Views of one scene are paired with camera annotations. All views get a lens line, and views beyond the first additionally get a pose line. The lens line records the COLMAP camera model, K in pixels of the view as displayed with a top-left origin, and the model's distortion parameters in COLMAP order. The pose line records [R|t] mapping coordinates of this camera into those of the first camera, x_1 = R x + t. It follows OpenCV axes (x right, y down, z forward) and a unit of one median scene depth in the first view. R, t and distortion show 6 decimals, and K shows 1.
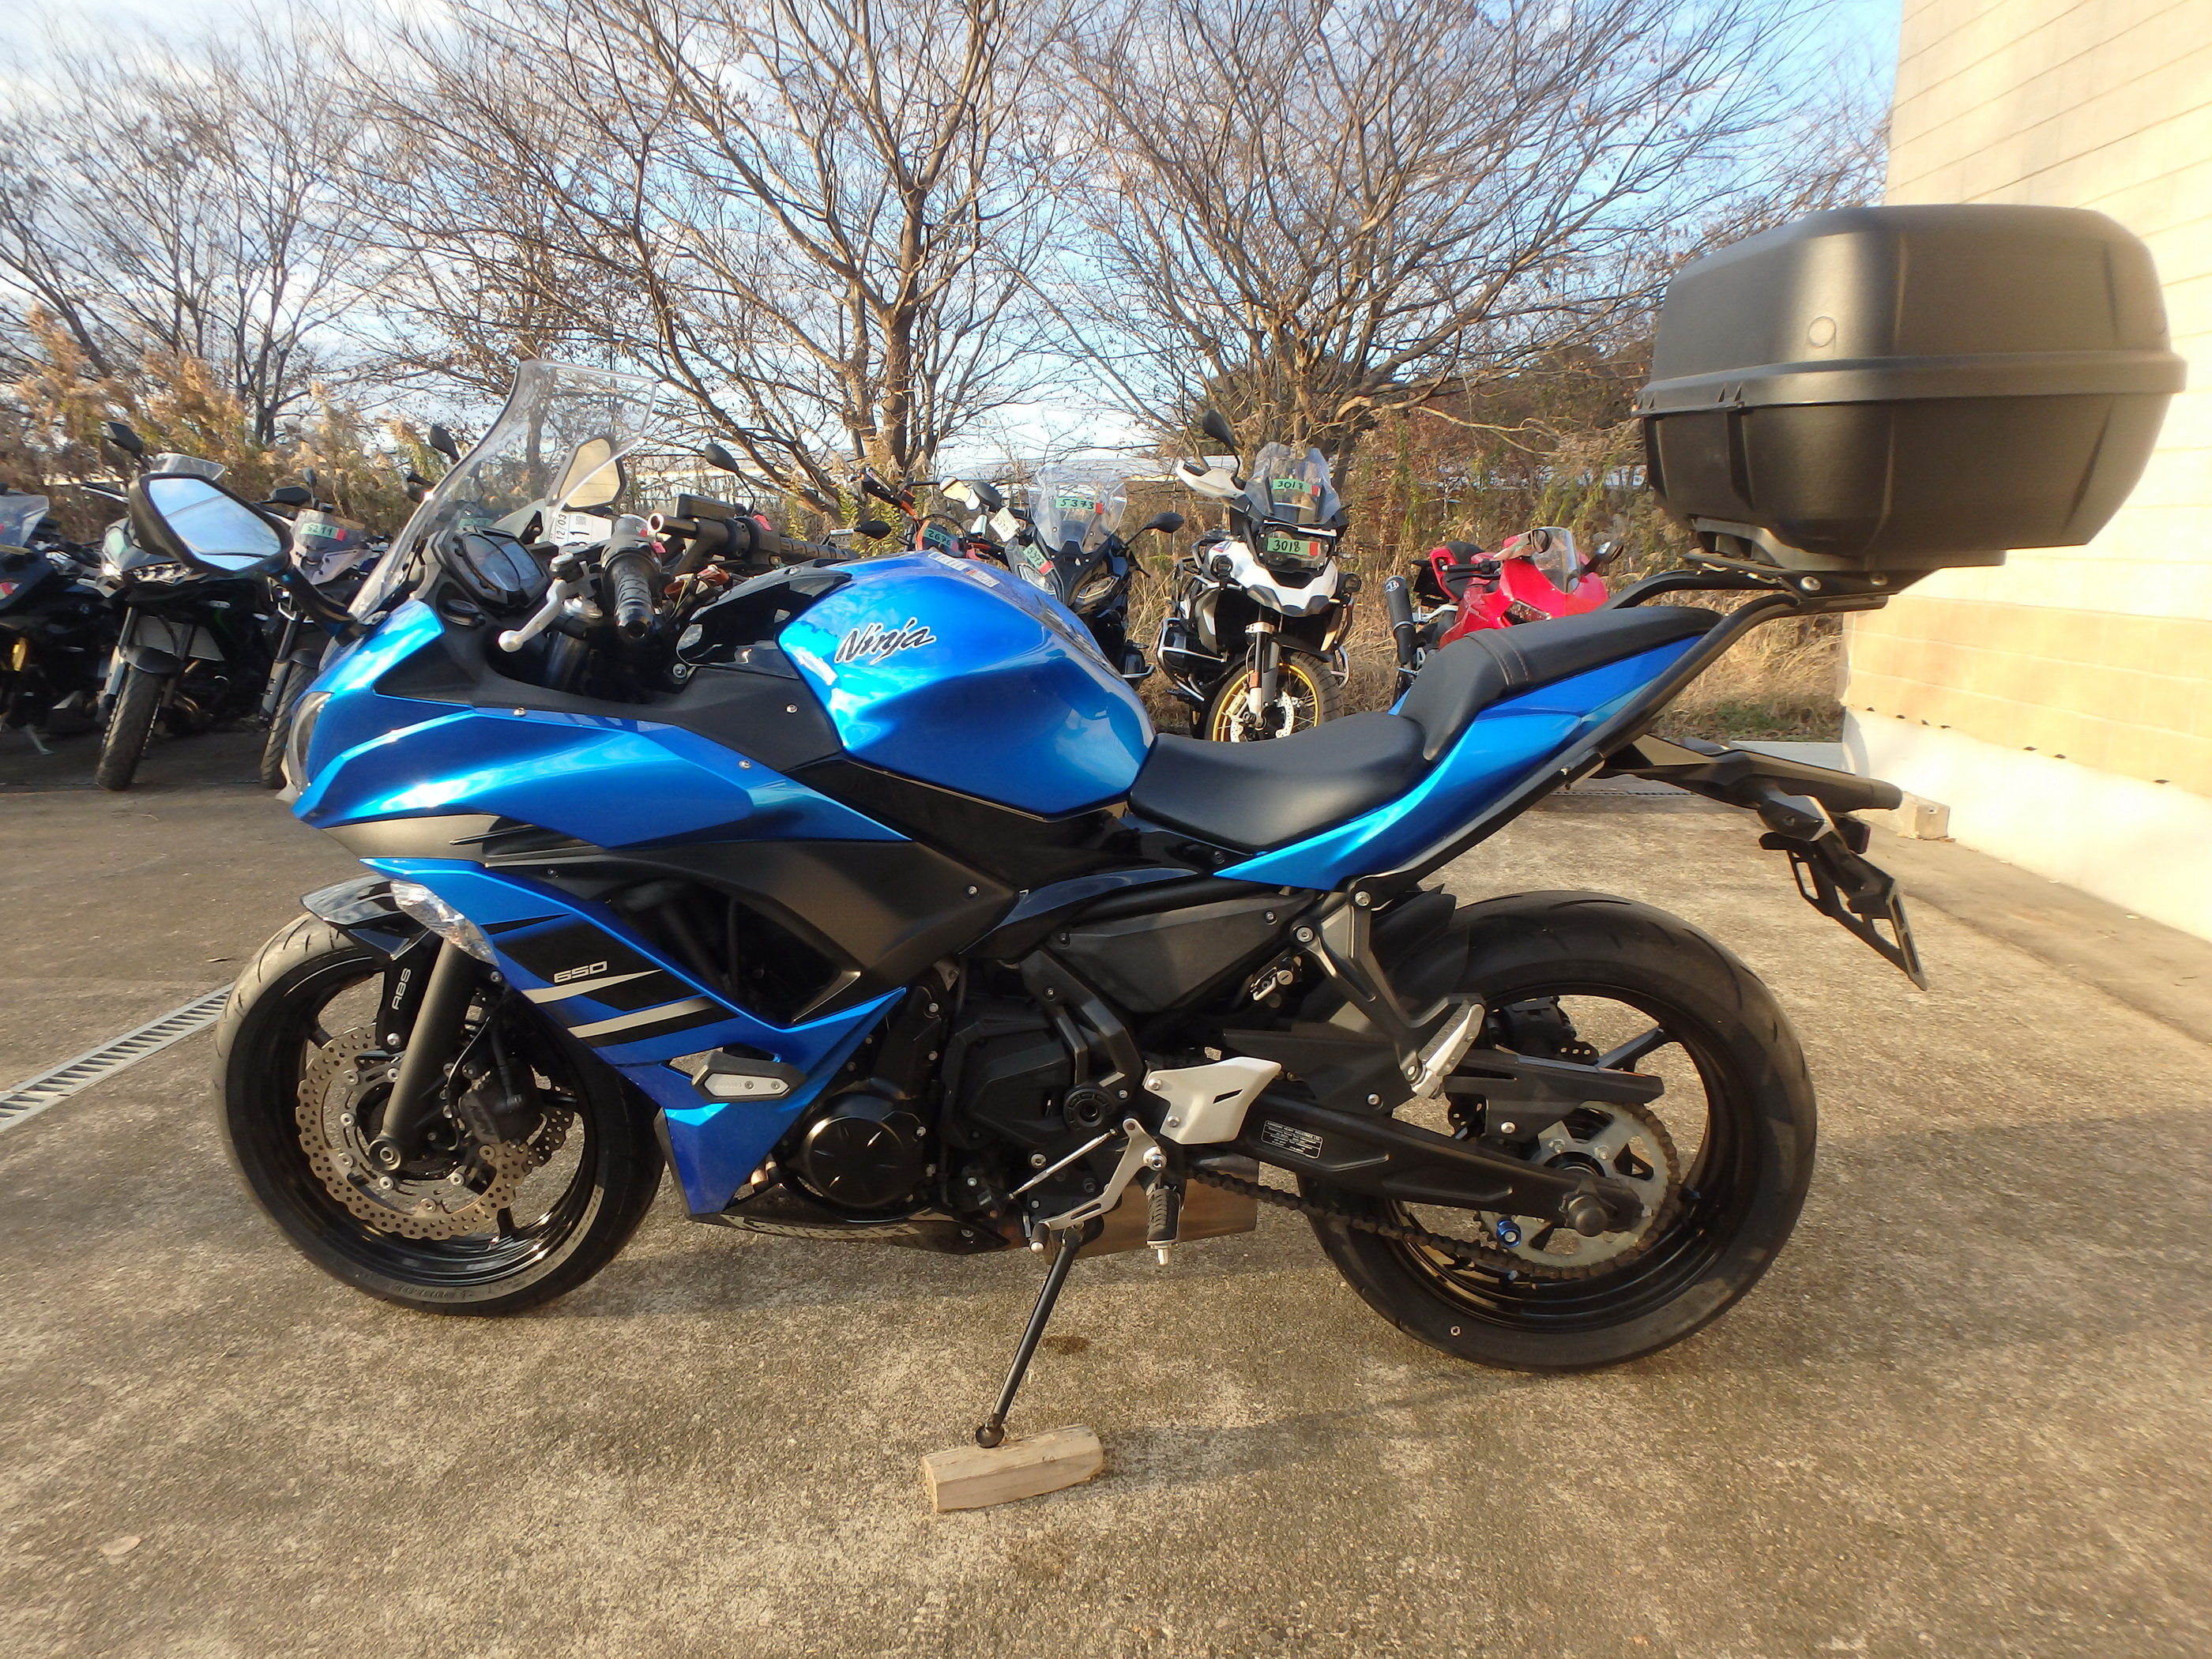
lens RADIAL K [[1386.4, 0, 1087.1], [0, 1386.4, 795.0], [0, 0, 1]] dist [-0.044149, 0.008502]
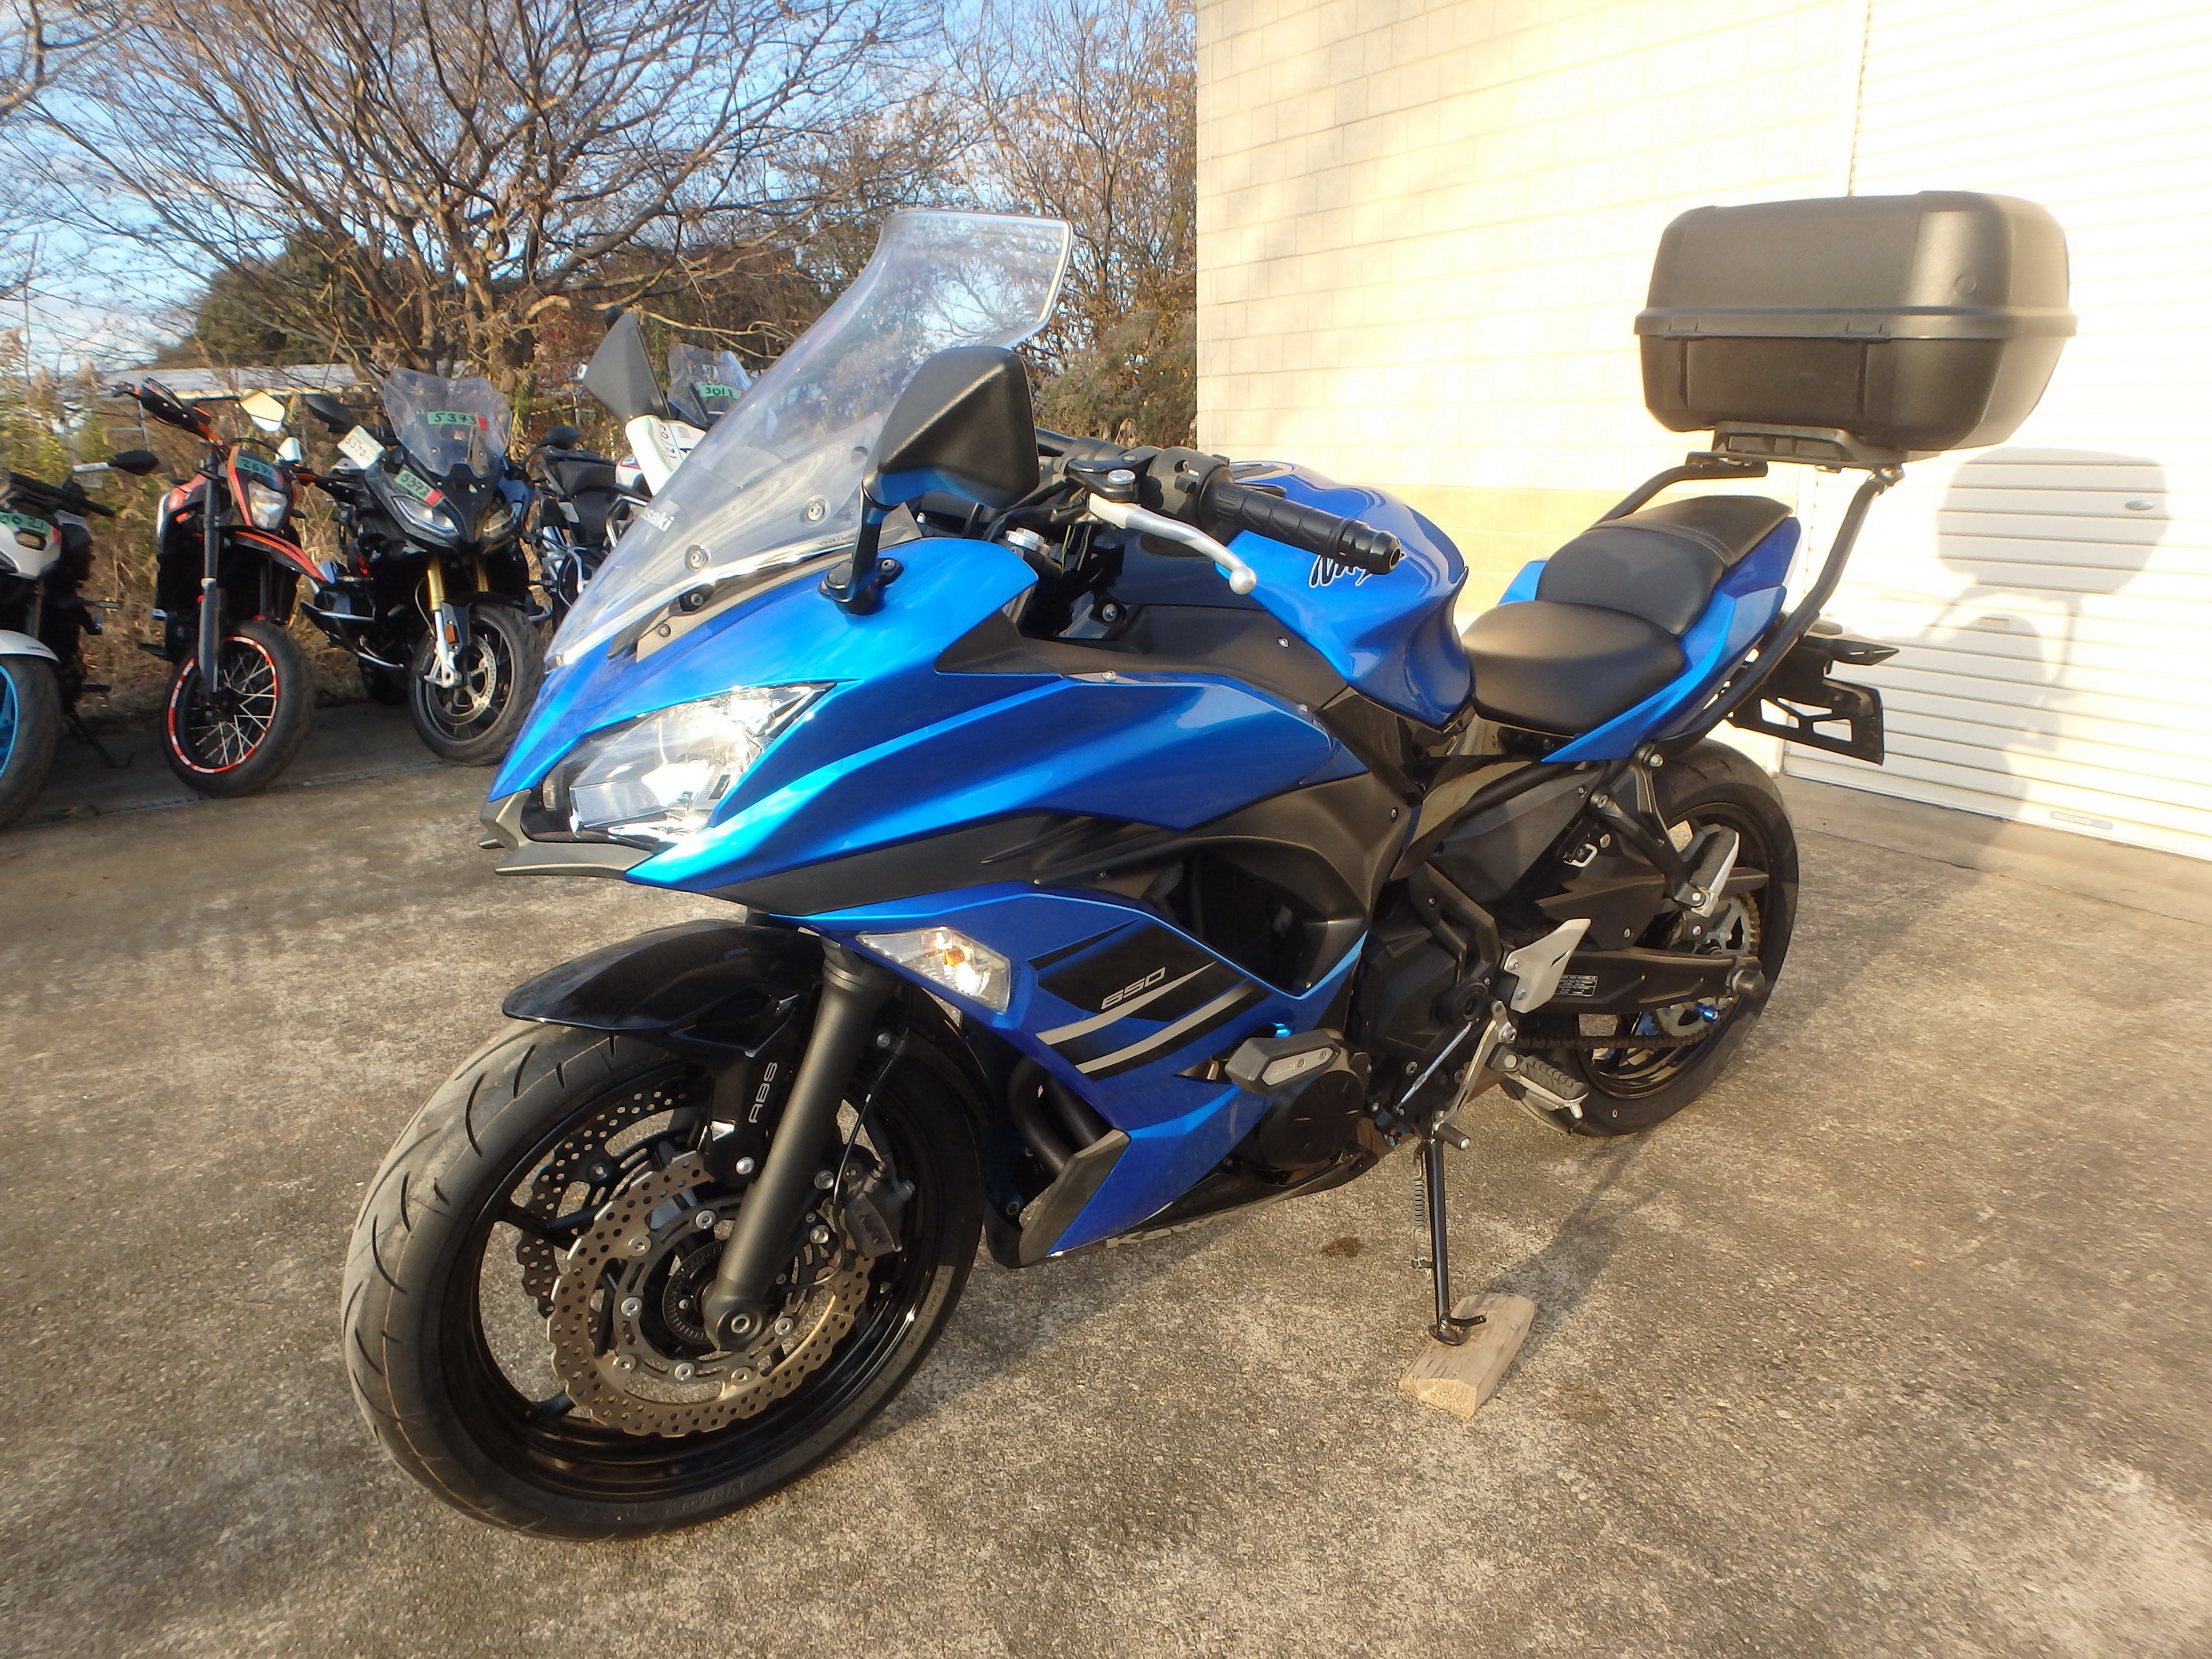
lens RADIAL K [[1386.4, 0, 1132.2], [0, 1386.4, 835.9], [0, 0, 1]] dist [-0.044149, 0.008502]
pose [[0.789302, -0.180295, 0.586938, -0.730912], [0.128135, 0.983237, 0.129716, -0.058735], [-0.600486, -0.027178, 0.799173, 0.303382]]
